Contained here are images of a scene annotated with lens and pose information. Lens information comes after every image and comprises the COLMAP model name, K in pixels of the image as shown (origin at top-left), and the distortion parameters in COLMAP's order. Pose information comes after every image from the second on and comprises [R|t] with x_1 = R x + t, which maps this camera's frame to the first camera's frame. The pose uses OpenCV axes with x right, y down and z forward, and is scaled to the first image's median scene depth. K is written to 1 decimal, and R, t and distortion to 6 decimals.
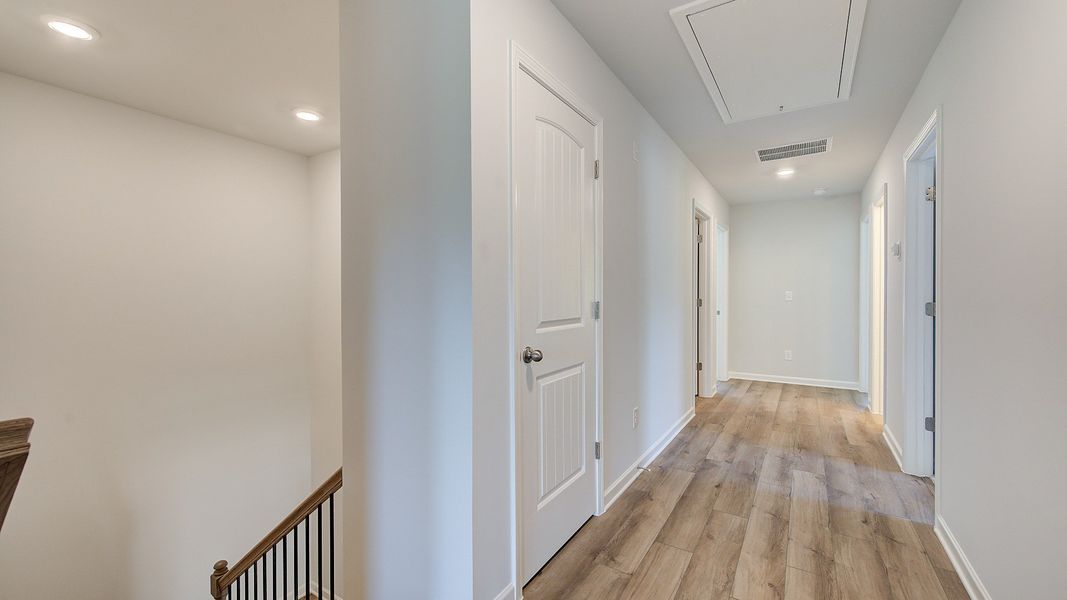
lens RADIAL K [[426.0, 0, 523.9], [0, 426.0, 295.9], [0, 0, 1]] dist [0.007211, -0.003174]
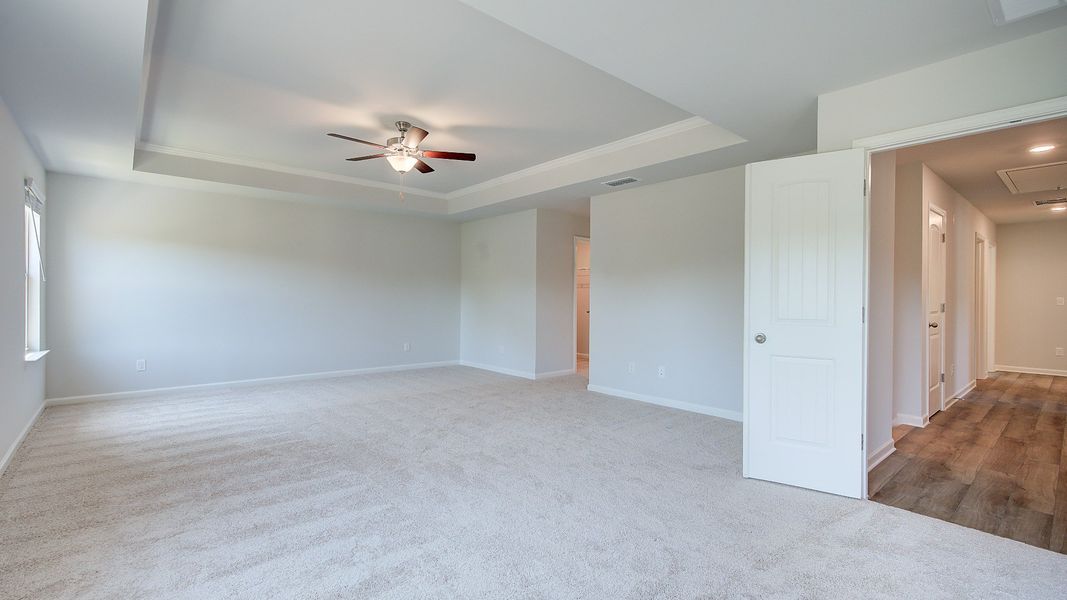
lens RADIAL K [[475.4, 0, 523.1], [0, 475.4, 295.7], [0, 0, 1]] dist [0.005626, -0.001681]
pose [[0.960818, 0.005014, -0.277135, -0.601975], [-0.006123, 0.999976, -0.003138, -0.002822], [0.277113, 0.004712, 0.960826, -0.928976]]
